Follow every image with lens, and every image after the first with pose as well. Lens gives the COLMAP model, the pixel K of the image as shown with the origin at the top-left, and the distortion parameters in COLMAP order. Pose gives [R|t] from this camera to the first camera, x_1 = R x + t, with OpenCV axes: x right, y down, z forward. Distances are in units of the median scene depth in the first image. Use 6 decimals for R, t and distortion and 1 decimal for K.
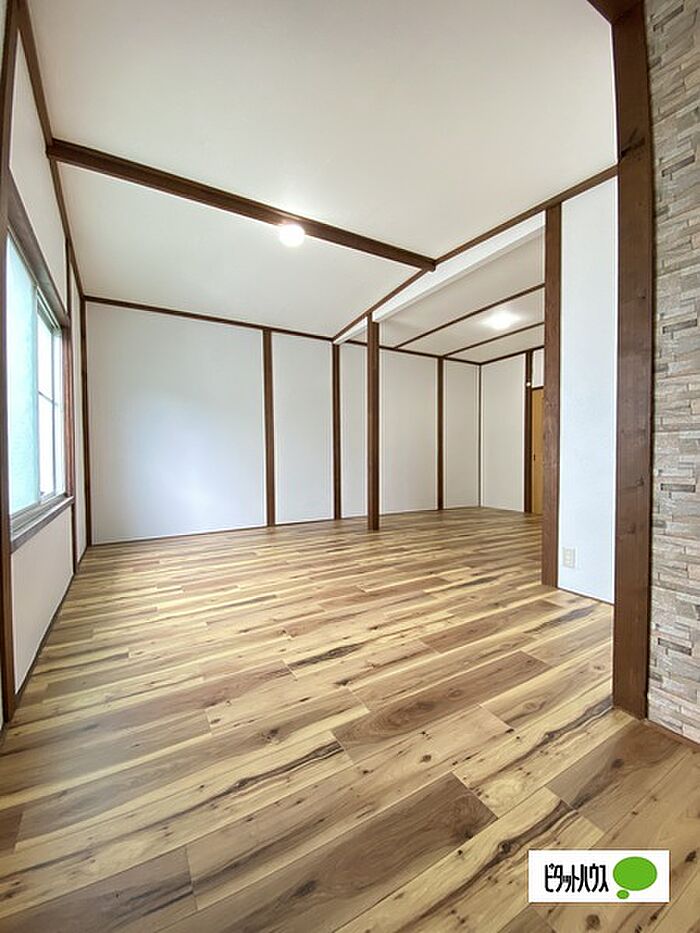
lens RADIAL K [[376.5, 0, 349.9], [0, 376.5, 470.6], [0, 0, 1]] dist [-0.001226, -0.025086]
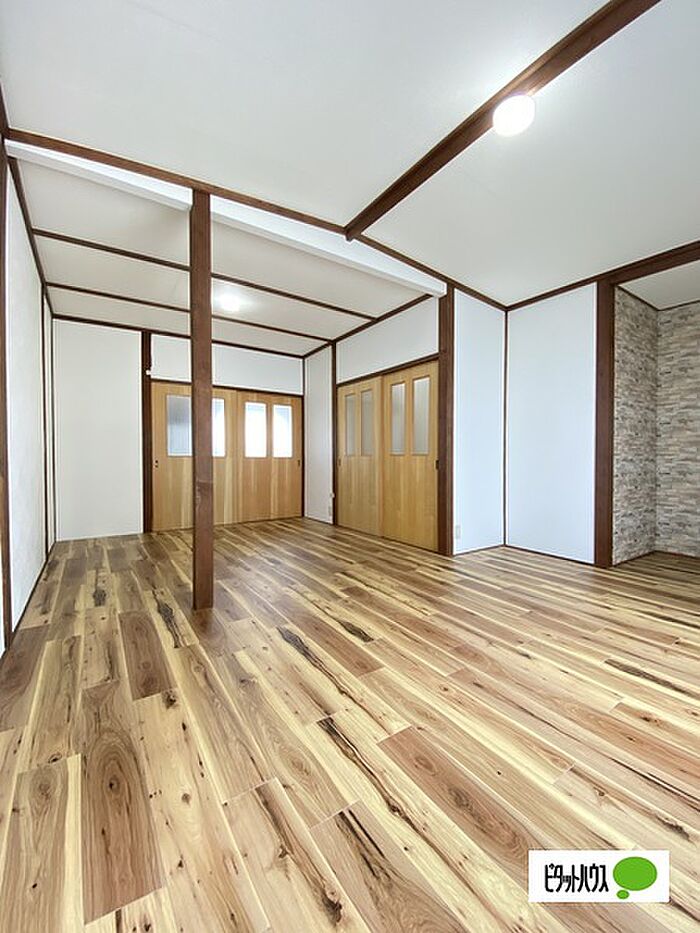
lens RADIAL K [[381.9, 0, 352.8], [0, 381.9, 462.8], [0, 0, 1]] dist [0.029733, -0.023844]
pose [[-0.080851, -0.009833, 0.996678, -0.872898], [0.032983, 0.999377, 0.012535, -0.074170], [-0.996180, 0.033886, -0.080476, 1.498865]]
